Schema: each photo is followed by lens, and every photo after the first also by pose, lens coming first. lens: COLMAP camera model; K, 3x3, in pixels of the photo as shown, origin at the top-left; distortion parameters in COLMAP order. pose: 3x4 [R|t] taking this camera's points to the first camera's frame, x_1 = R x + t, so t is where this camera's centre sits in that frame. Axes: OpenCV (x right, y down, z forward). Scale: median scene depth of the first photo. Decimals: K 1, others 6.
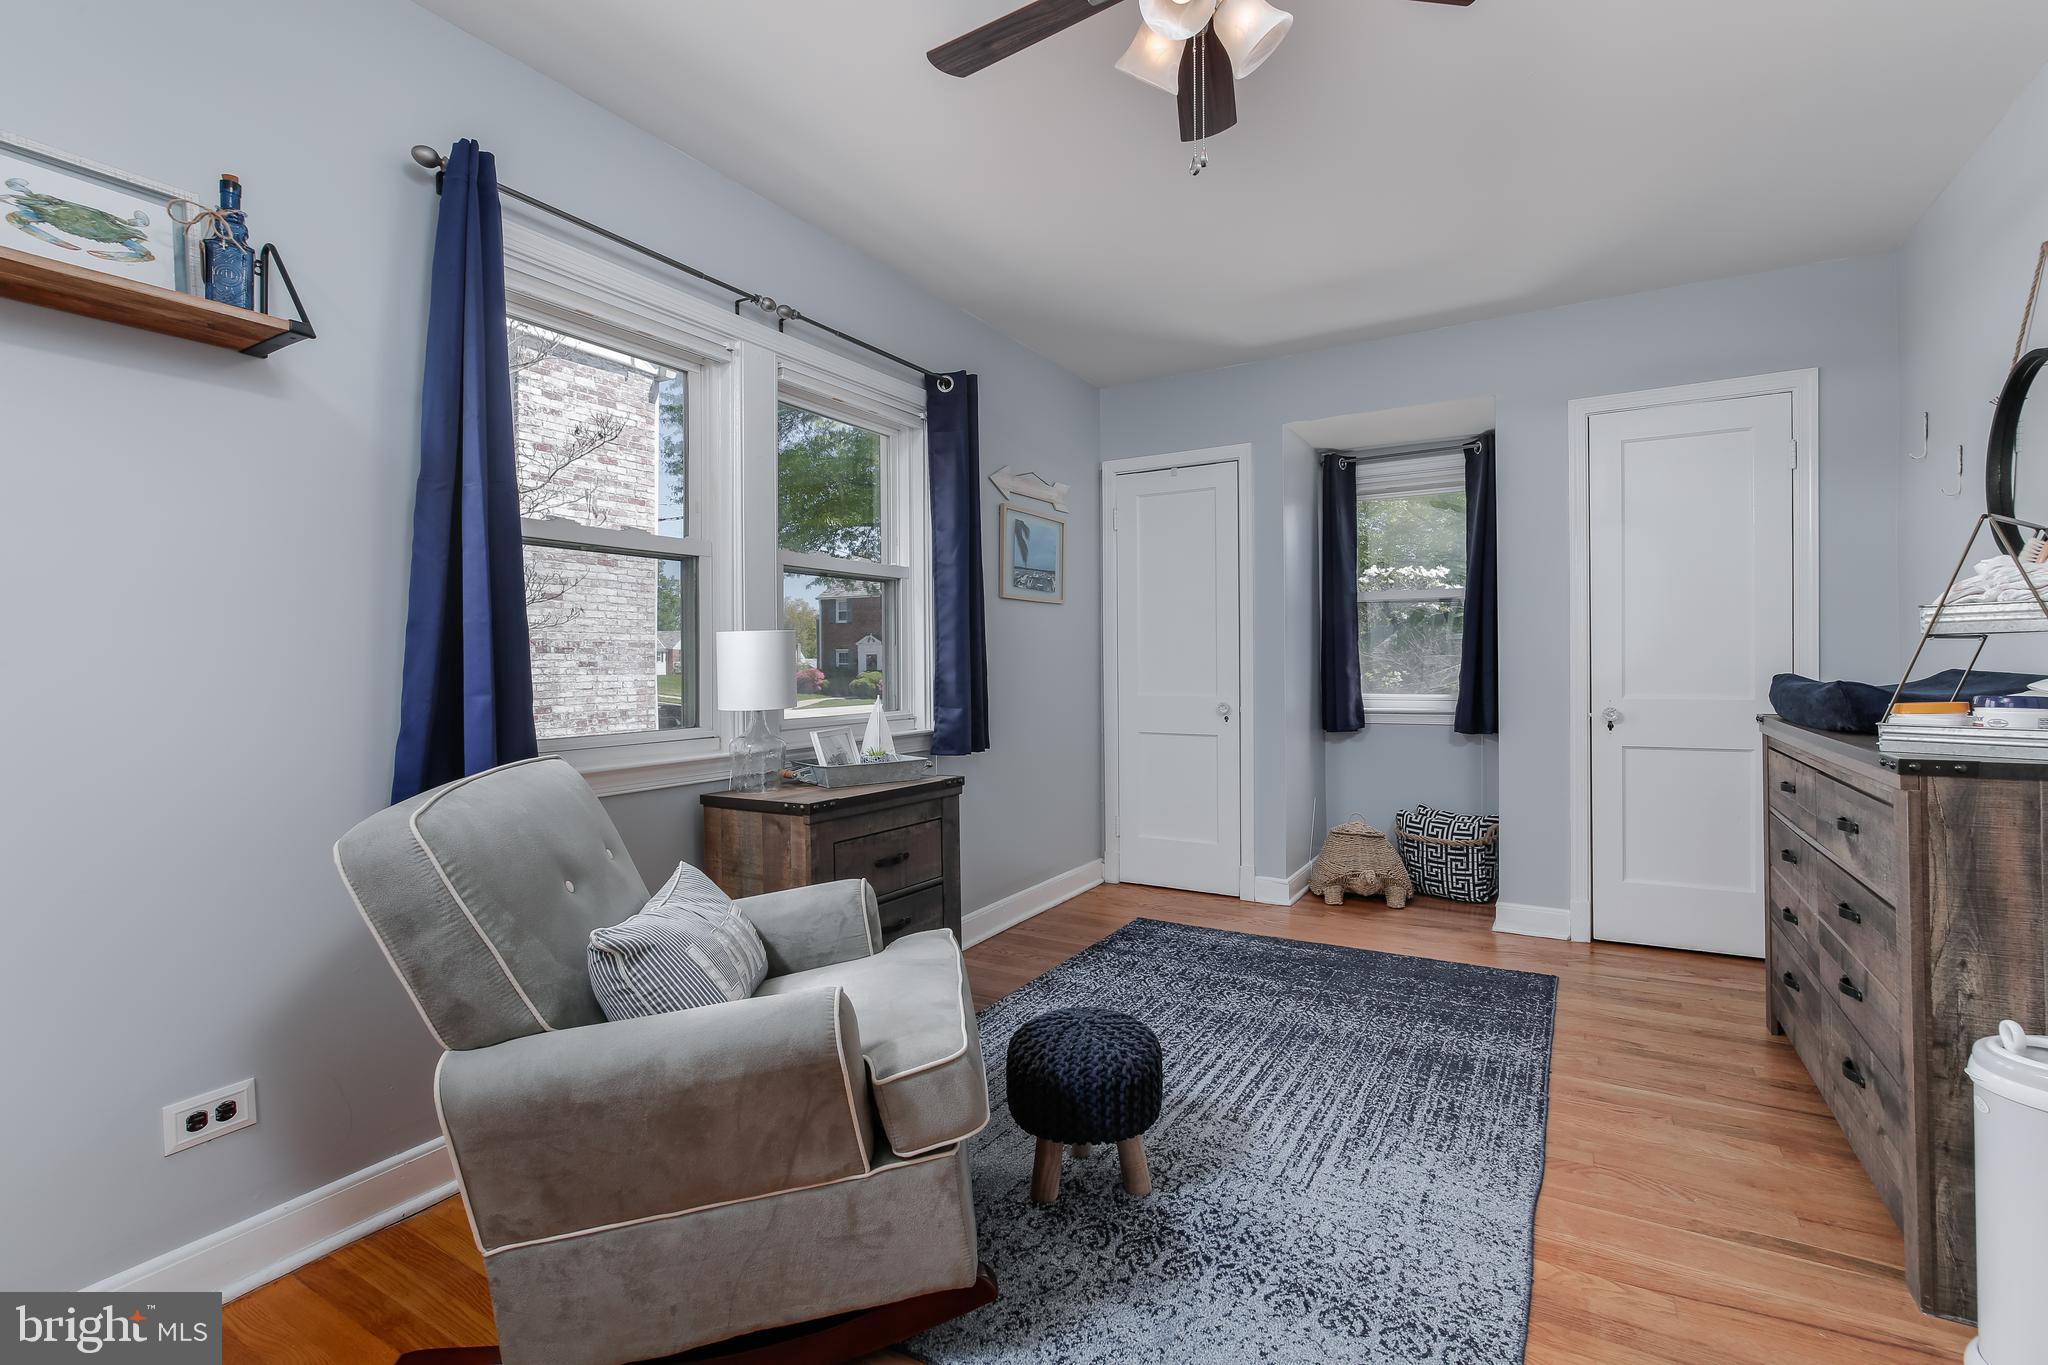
lens RADIAL K [[923.8, 0, 1028.0], [0, 923.8, 668.8], [0, 0, 1]] dist [-0.016338, 0.006300]
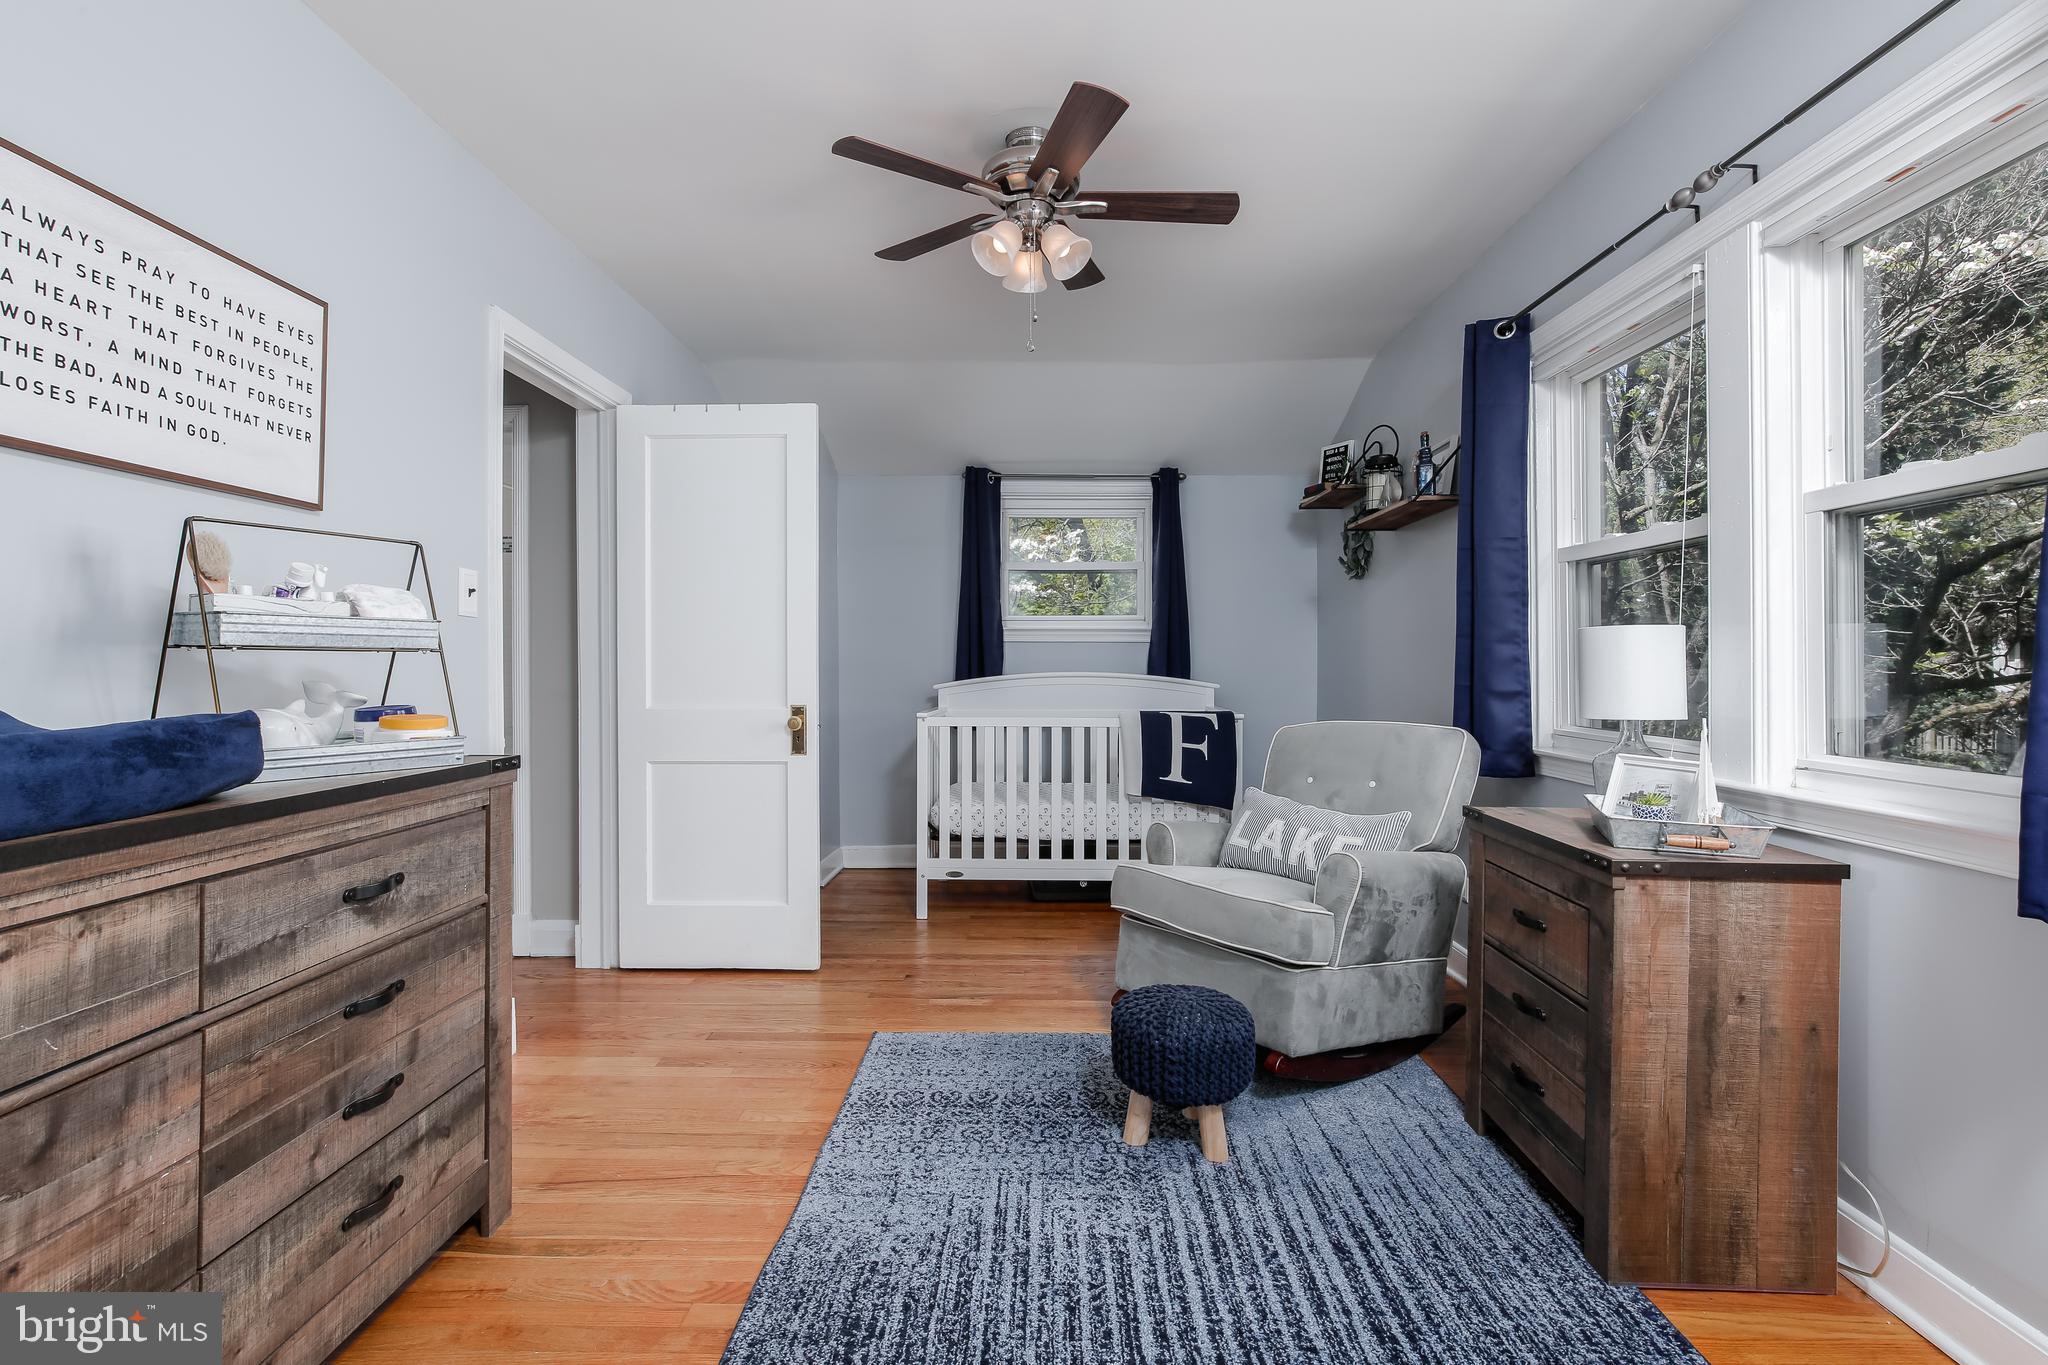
lens RADIAL K [[923.8, 0, 1026.1], [0, 923.8, 666.2], [0, 0, 1]] dist [-0.016338, 0.006300]
pose [[-0.865963, 0.008489, -0.500037, 0.709893], [0.003190, 0.999929, 0.011452, -0.019559], [0.500099, 0.008322, -0.865928, 1.711154]]
